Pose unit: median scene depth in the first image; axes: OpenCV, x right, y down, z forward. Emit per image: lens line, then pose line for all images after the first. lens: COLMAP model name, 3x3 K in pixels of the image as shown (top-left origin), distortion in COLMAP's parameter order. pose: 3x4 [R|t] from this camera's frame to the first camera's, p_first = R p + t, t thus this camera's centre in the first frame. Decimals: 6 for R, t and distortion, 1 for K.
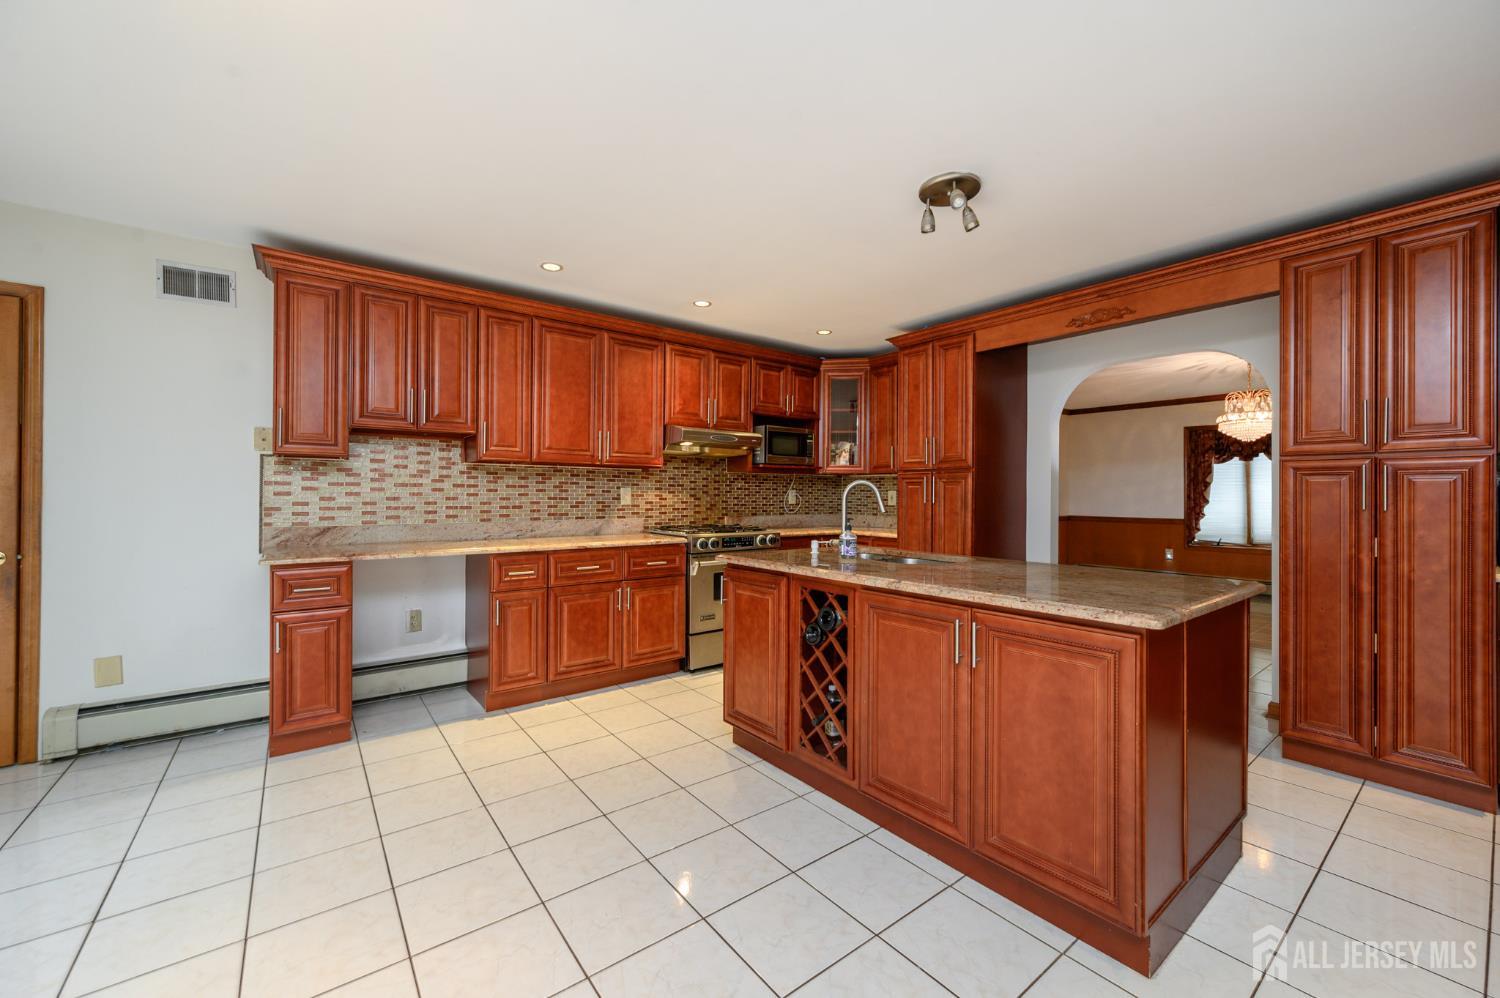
lens RADIAL K [[587.7, 0, 750.5], [0, 587.7, 491.8], [0, 0, 1]] dist [0.001860, 0.000175]
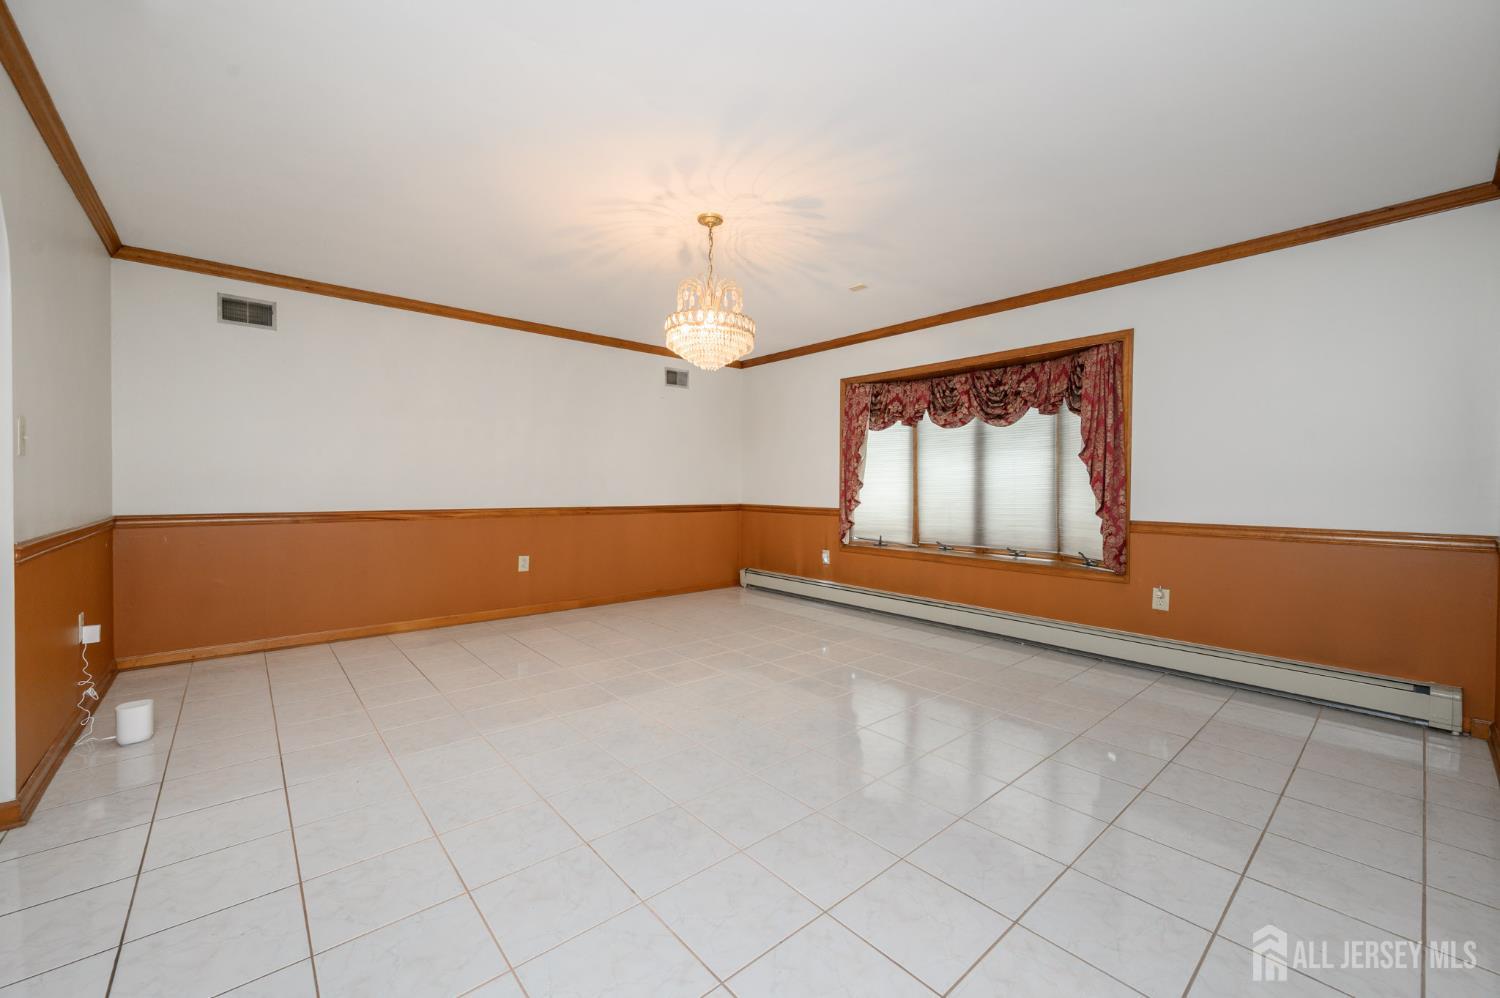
lens RADIAL K [[568.7, 0, 748.9], [0, 568.7, 473.5], [0, 0, 1]] dist [-0.000077, -0.000130]
pose [[0.999664, 0.001959, 0.025842, 1.254520], [-0.001988, 0.999997, 0.001102, 0.008336], [-0.025839, -0.001153, 0.999665, 0.647806]]
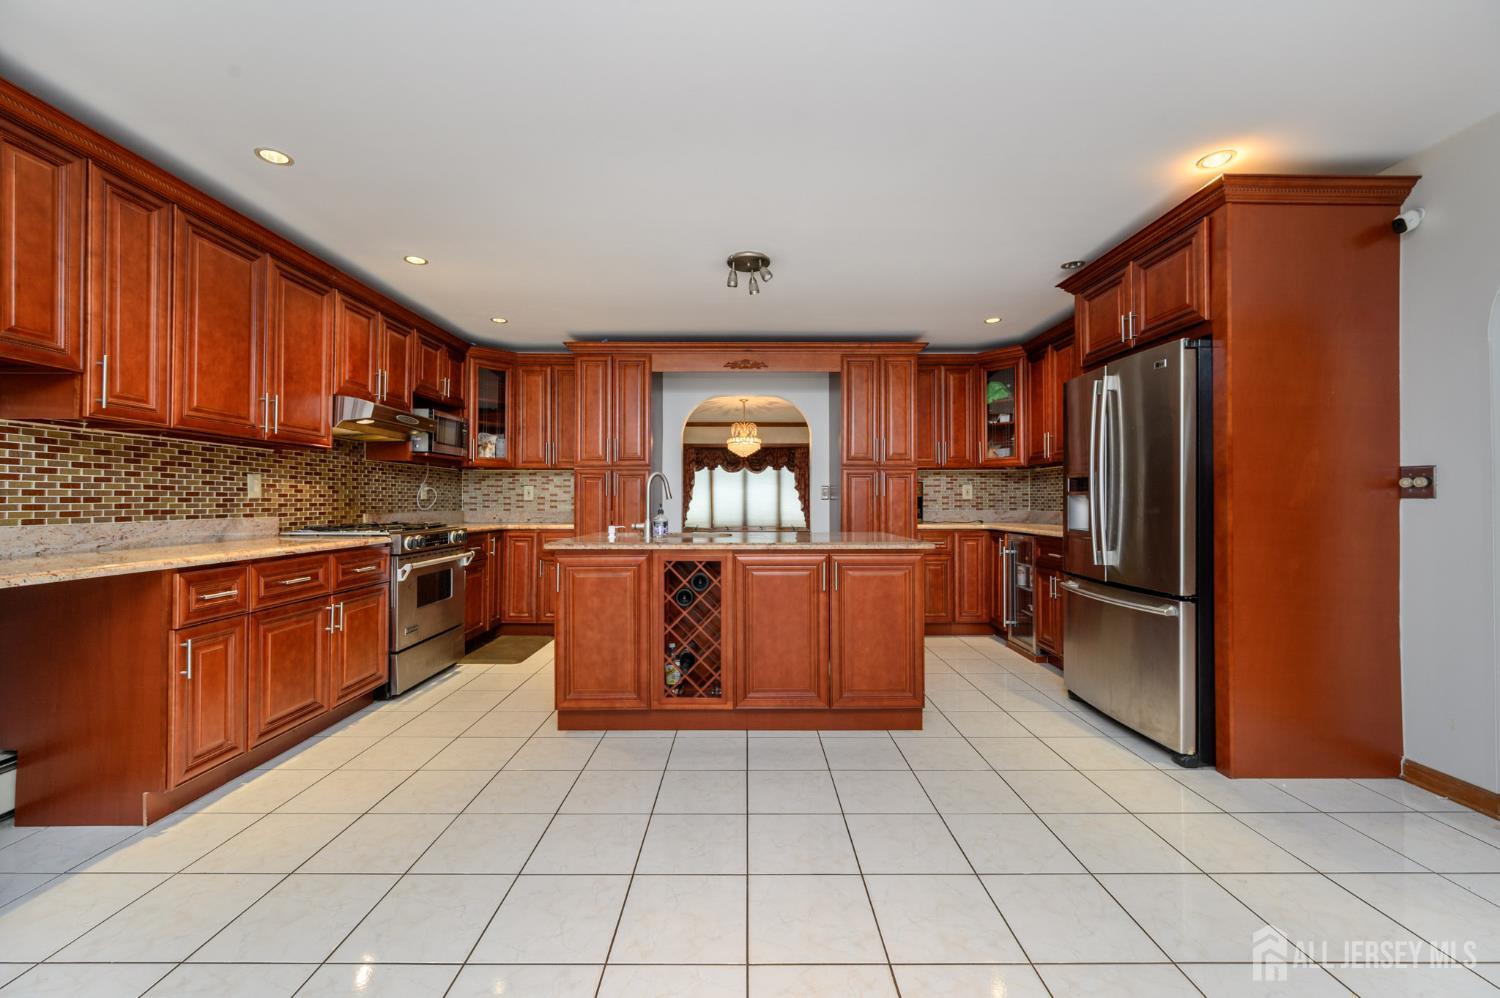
lens RADIAL K [[587.7, 0, 750.5], [0, 587.7, 491.8], [0, 0, 1]] dist [0.001860, 0.000175]
pose [[0.614908, 0.006909, 0.788569, -0.446842], [-0.001608, 0.999971, -0.007508, 0.020735], [-0.788597, 0.003348, 0.614901, 0.092003]]
